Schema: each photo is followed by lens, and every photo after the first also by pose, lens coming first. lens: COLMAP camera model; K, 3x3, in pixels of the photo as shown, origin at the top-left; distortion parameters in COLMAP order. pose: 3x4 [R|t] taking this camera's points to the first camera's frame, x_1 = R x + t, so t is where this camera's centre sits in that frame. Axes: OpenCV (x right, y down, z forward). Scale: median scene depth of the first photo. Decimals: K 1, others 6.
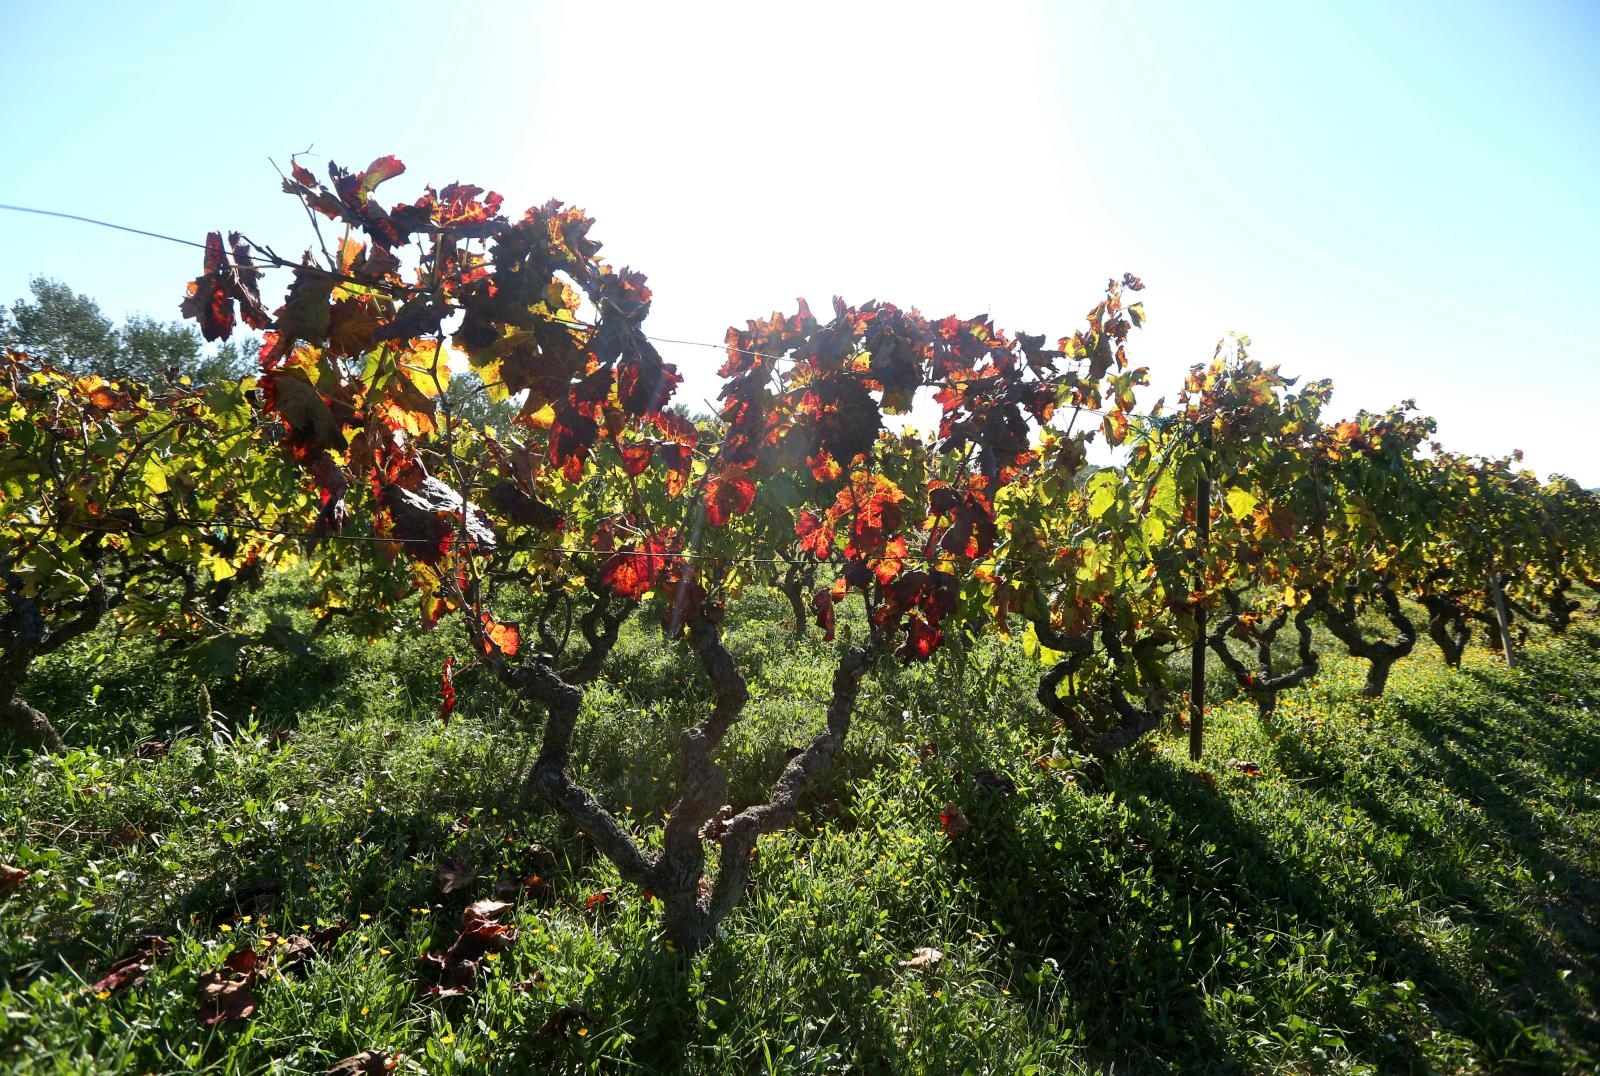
lens RADIAL K [[721.9, 0, 795.9], [0, 721.9, 540.8], [0, 0, 1]] dist [-0.047516, 0.014005]
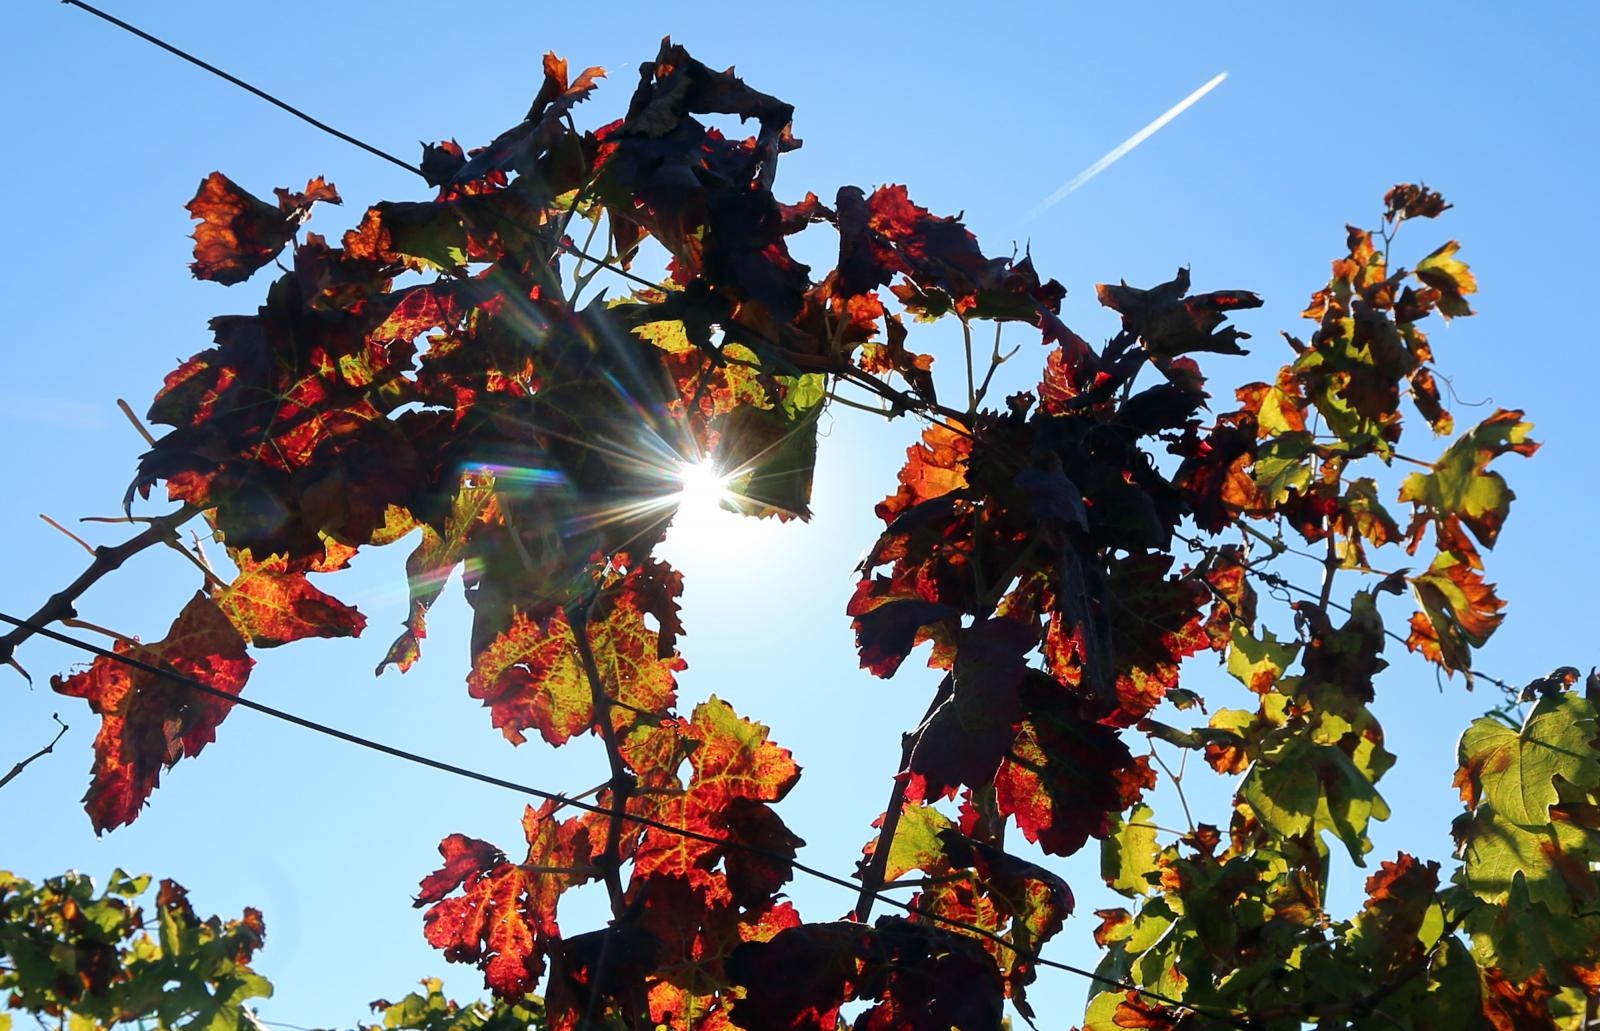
lens RADIAL K [[1548.7, 0, 717.6], [0, 1548.7, 688.0], [0, 0, 1]] dist [-0.065539, 0.032697]
pose [[0.999865, -0.003749, 0.015969, 0.075266], [0.011092, 0.871712, -0.489893, 0.146259], [-0.012084, 0.490004, 0.871636, 0.307661]]
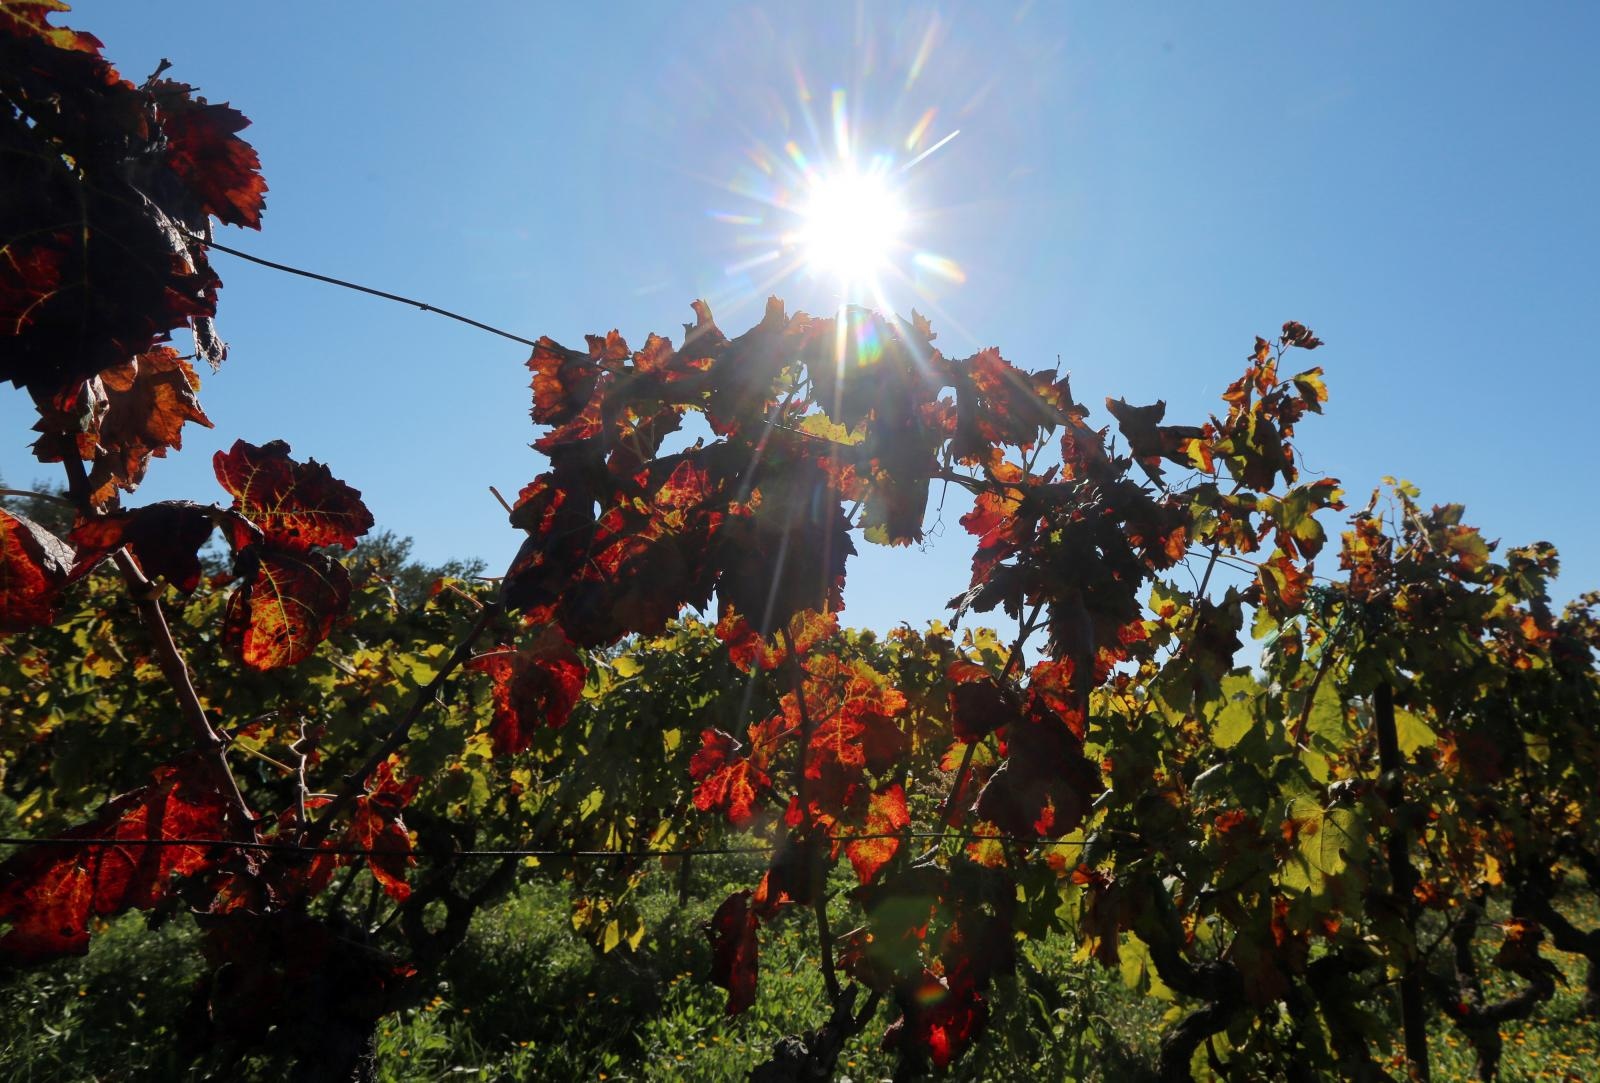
lens RADIAL K [[804.5, 0, 891.4], [0, 804.5, 590.2], [0, 0, 1]] dist [-0.057215, 0.019461]
pose [[0.995948, 0.030575, 0.084571, 0.062166], [-0.010862, 0.974443, -0.224373, -0.008330], [-0.089270, 0.222545, 0.970827, 0.301538]]
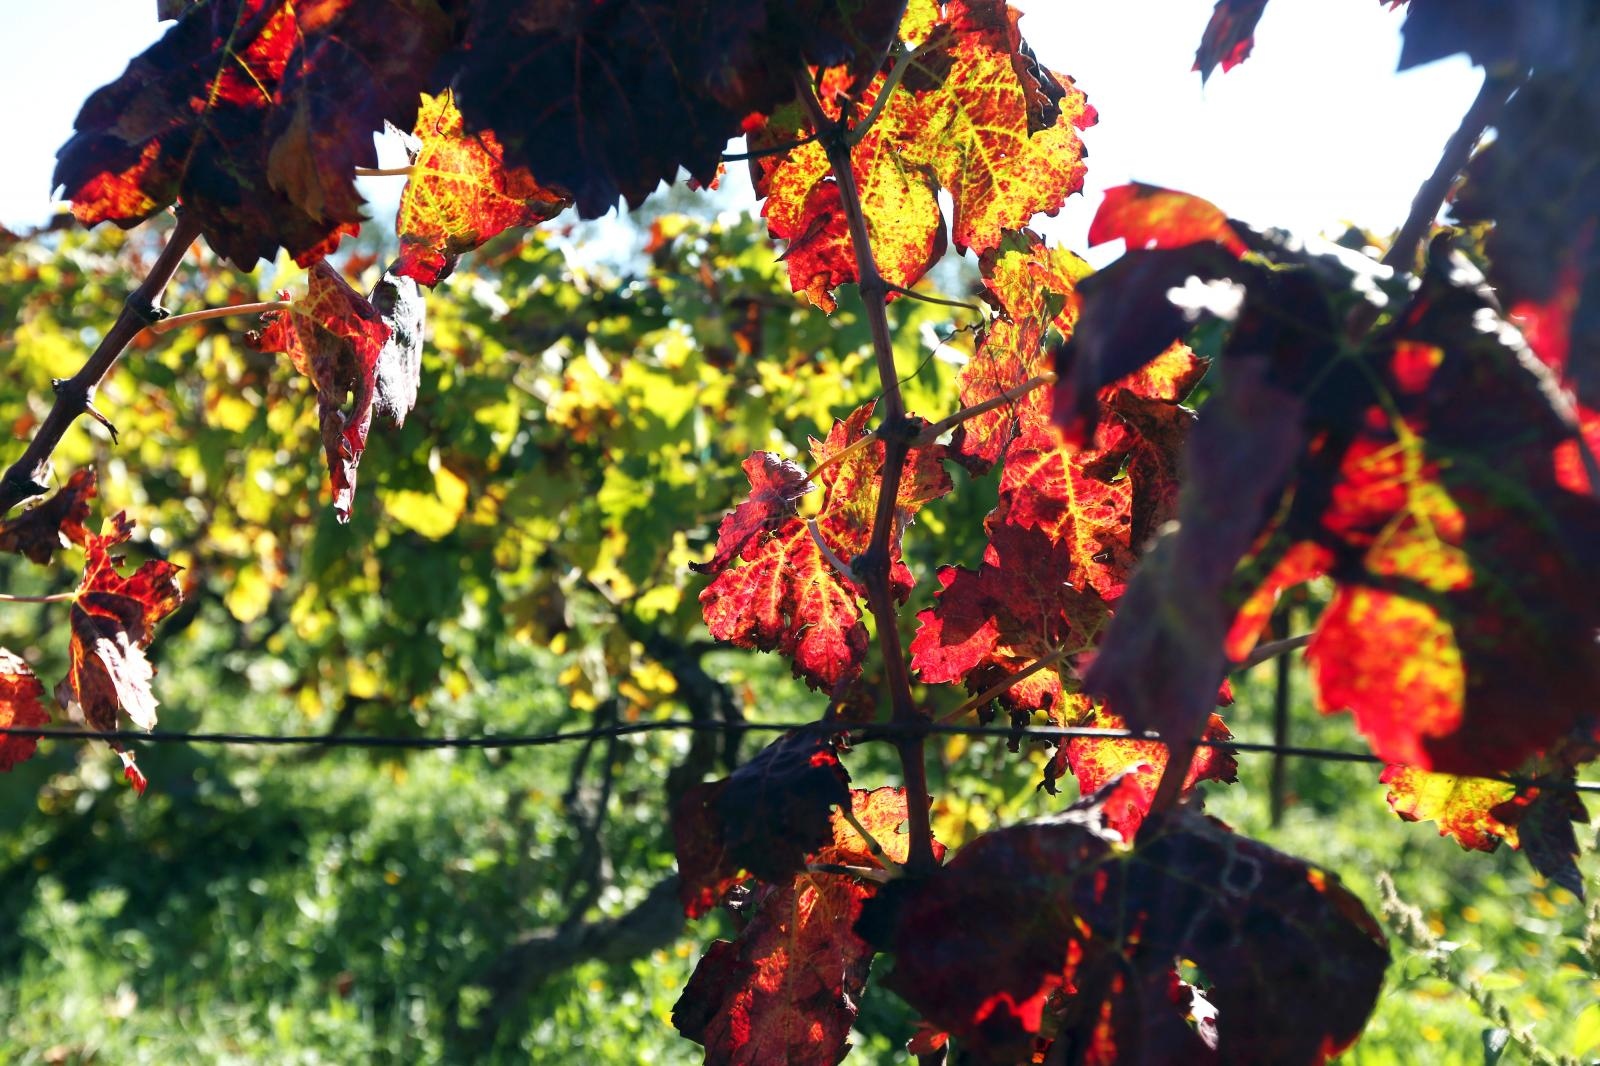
lens RADIAL K [[1514.2, 0, 800.0], [0, 1514.2, 533.0], [0, 0, 1]] dist [0.035858, 0.020960]
pose [[0.860817, 0.003651, -0.508902, 0.175788], [-0.013859, 0.999772, -0.016271, -0.007597], [0.508726, 0.021059, 0.860671, 0.437423]]
